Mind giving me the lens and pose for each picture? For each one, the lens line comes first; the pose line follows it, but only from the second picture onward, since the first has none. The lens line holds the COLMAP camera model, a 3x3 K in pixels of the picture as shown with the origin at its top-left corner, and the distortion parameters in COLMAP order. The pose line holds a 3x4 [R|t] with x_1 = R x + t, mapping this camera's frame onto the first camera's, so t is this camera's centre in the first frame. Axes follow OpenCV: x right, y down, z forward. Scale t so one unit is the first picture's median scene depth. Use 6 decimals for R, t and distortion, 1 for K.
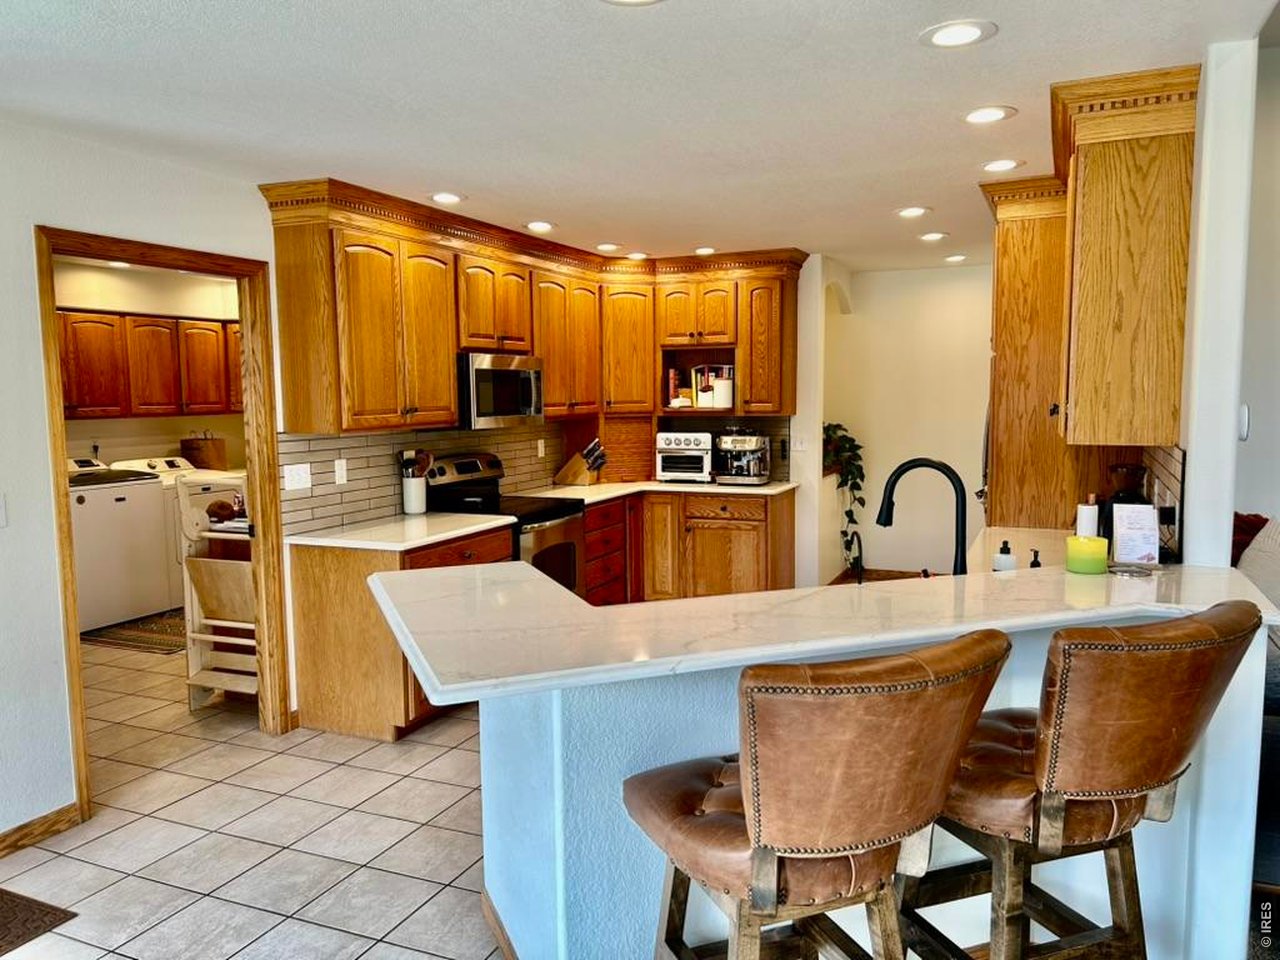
lens RADIAL K [[965.1, 0, 641.5], [0, 965.1, 487.1], [0, 0, 1]] dist [0.059060, -0.067089]
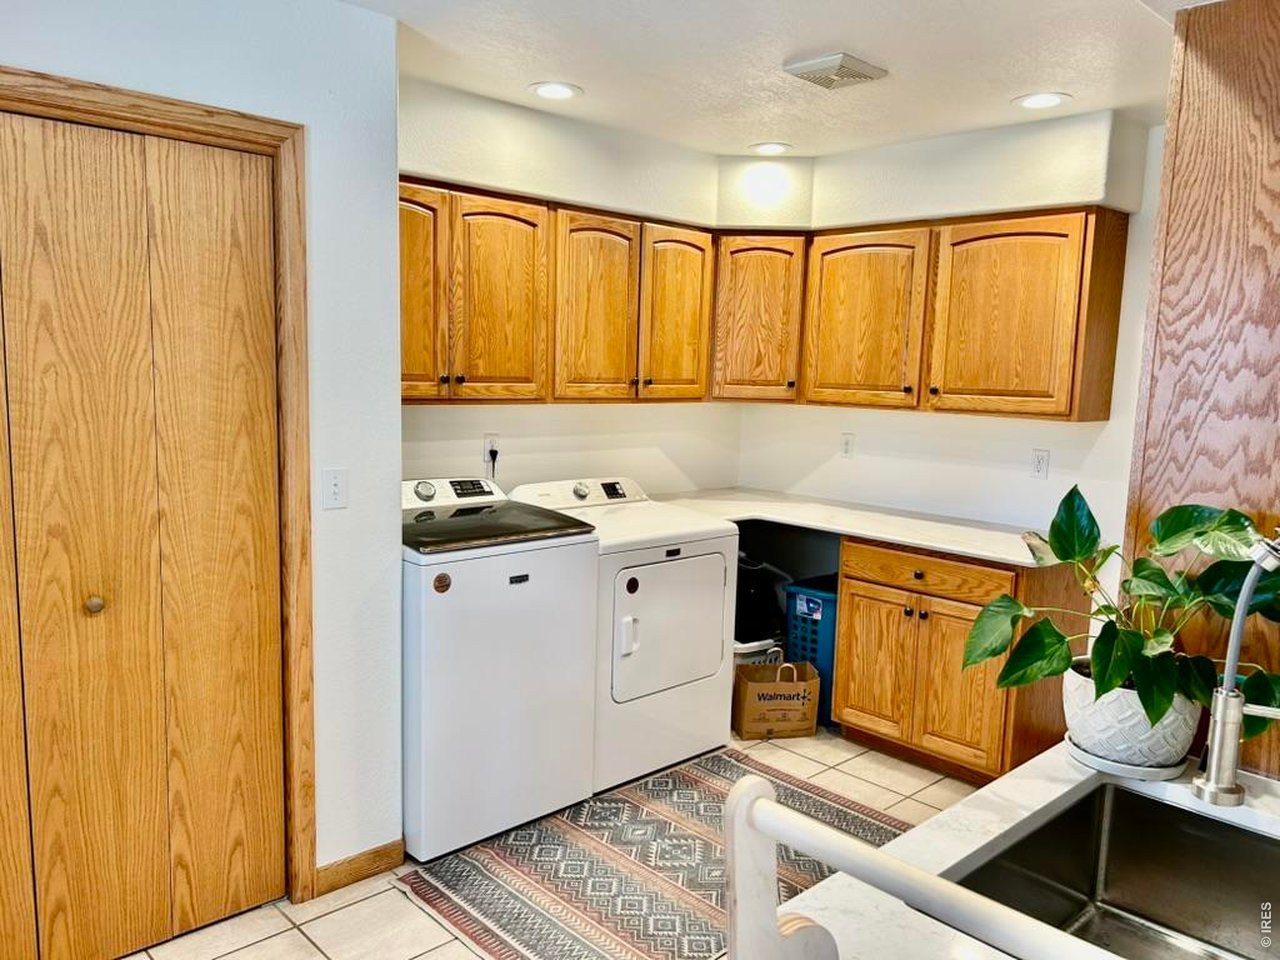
lens RADIAL K [[965.1, 0, 641.5], [0, 965.1, 487.1], [0, 0, 1]] dist [0.059060, -0.067089]
pose [[0.922510, 0.084232, -0.376670, -0.278723], [-0.076912, 0.996442, 0.034461, -0.048059], [0.378233, -0.002821, 0.925706, 0.535194]]
